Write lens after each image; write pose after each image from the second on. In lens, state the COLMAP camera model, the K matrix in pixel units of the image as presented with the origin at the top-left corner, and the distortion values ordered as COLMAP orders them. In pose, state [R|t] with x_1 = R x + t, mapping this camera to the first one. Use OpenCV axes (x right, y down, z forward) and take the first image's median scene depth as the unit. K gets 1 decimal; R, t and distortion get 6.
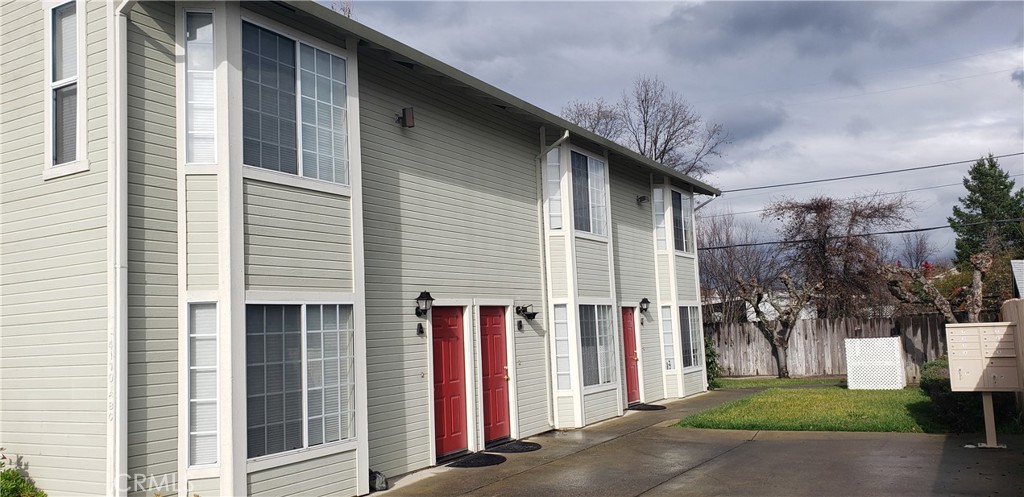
lens RADIAL K [[812.6, 0, 525.3], [0, 812.6, 252.6], [0, 0, 1]] dist [0.041919, -0.043163]
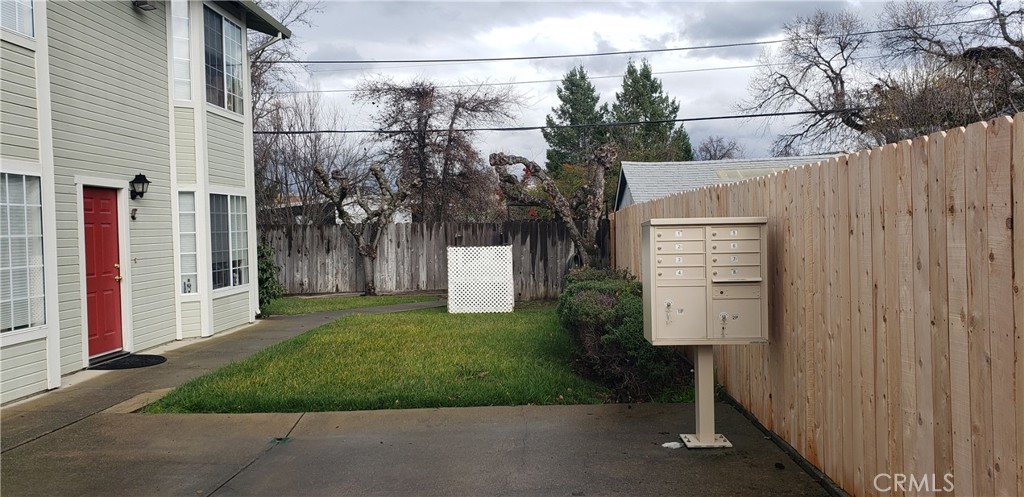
lens RADIAL K [[812.6, 0, 513.6], [0, 812.6, 256.6], [0, 0, 1]] dist [0.041919, -0.043163]
pose [[0.892002, 0.006871, 0.451978, 0.080612], [-0.059744, 0.992905, 0.102812, 0.025101], [-0.448065, -0.118712, 0.886084, 0.231503]]
